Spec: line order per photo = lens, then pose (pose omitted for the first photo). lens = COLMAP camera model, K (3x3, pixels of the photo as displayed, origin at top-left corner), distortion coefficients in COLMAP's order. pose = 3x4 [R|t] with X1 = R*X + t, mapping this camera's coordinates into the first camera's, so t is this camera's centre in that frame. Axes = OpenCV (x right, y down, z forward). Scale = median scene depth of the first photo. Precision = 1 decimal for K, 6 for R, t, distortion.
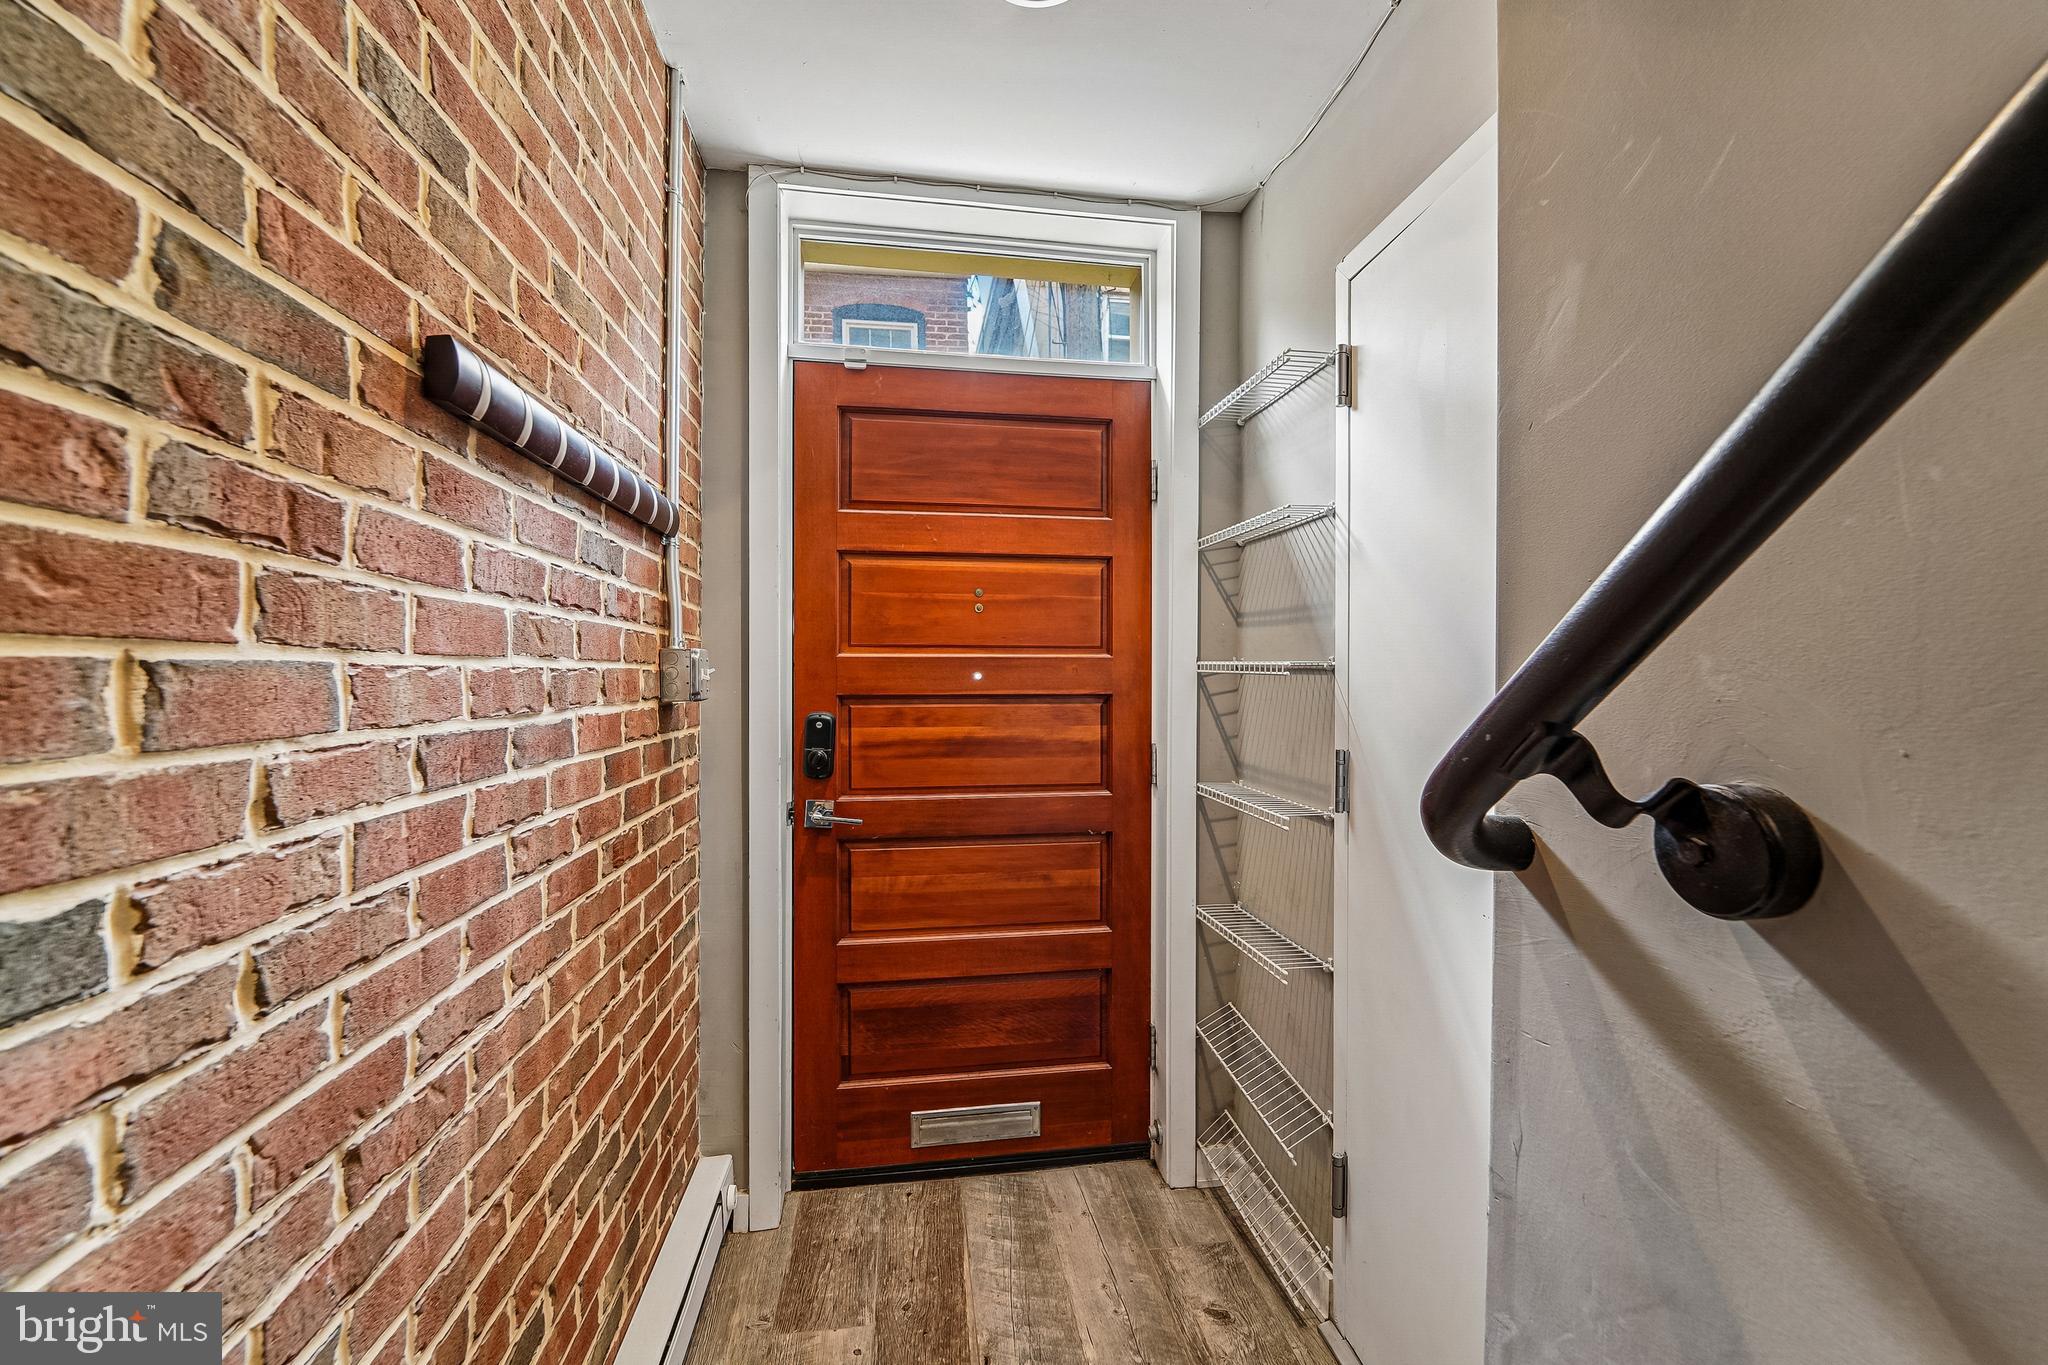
lens RADIAL K [[838.8, 0, 1029.2], [0, 838.8, 680.6], [0, 0, 1]] dist [-0.009800, -0.000599]
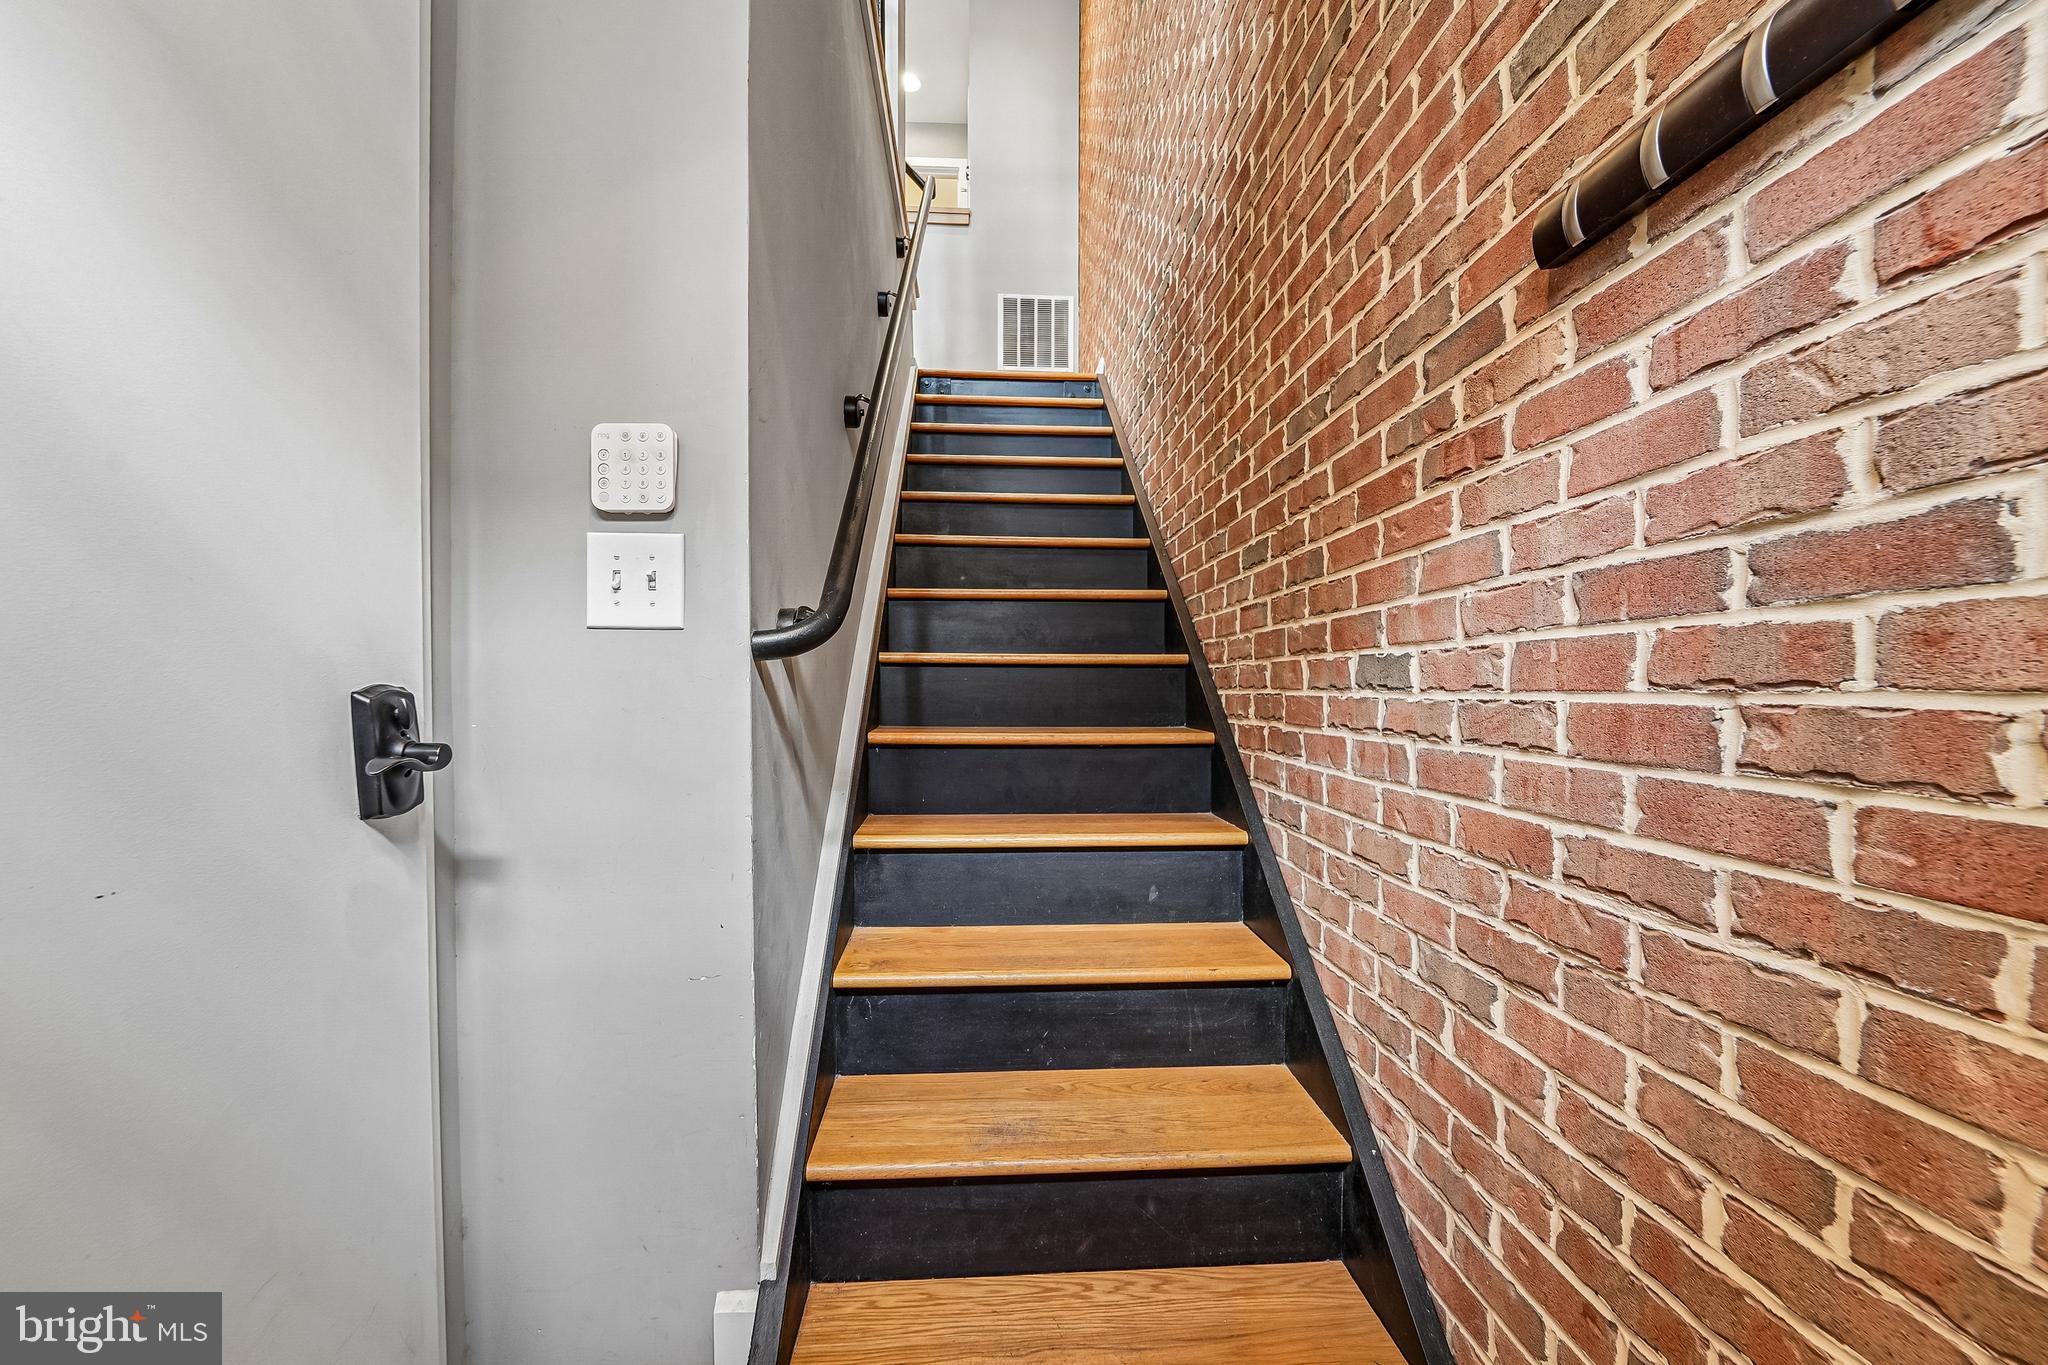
lens RADIAL K [[838.8, 0, 1026.2], [0, 838.8, 687.7], [0, 0, 1]] dist [-0.009800, -0.000599]
pose [[-0.995891, -0.004551, 0.090442, -0.148717], [-0.003923, 0.999967, 0.007126, 0.257251], [-0.090471, 0.006742, -0.995876, 2.621810]]
